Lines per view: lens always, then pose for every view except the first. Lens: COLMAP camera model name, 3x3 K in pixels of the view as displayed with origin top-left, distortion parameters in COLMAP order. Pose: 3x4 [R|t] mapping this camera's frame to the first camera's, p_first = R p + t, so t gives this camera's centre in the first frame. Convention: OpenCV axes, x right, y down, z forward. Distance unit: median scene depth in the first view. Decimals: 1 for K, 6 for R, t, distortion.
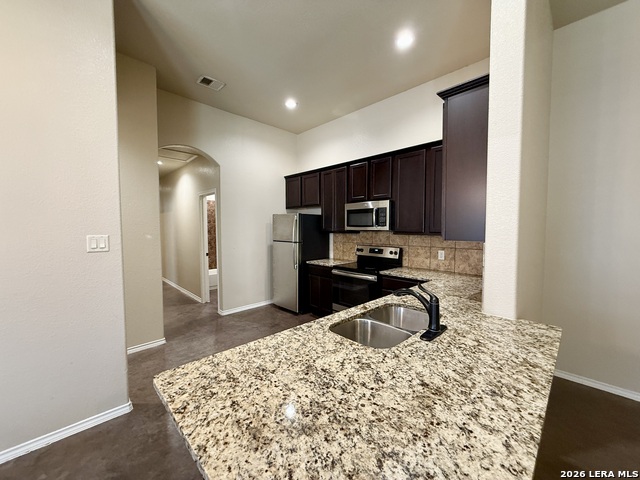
lens RADIAL K [[256.7, 0, 319.4], [0, 256.7, 239.9], [0, 0, 1]] dist [-0.001486, 0.000554]
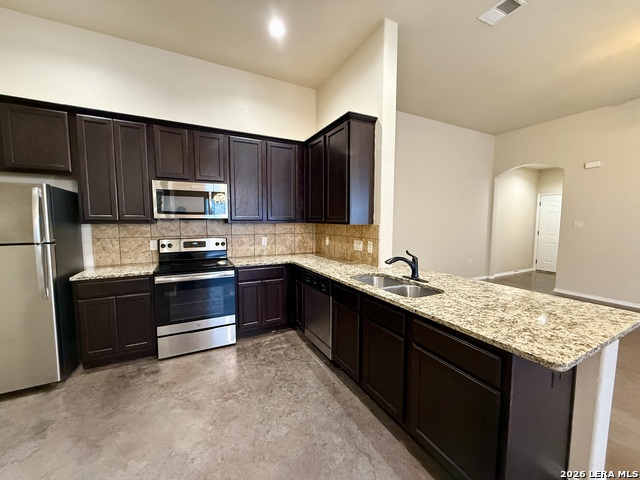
lens RADIAL K [[256.7, 0, 317.6], [0, 256.7, 237.5], [0, 0, 1]] dist [-0.001486, 0.000554]
pose [[0.291669, -0.066874, 0.954179, -0.535687], [0.045698, 0.997388, 0.055933, -0.007639], [-0.955427, 0.027290, 0.293963, 0.473400]]
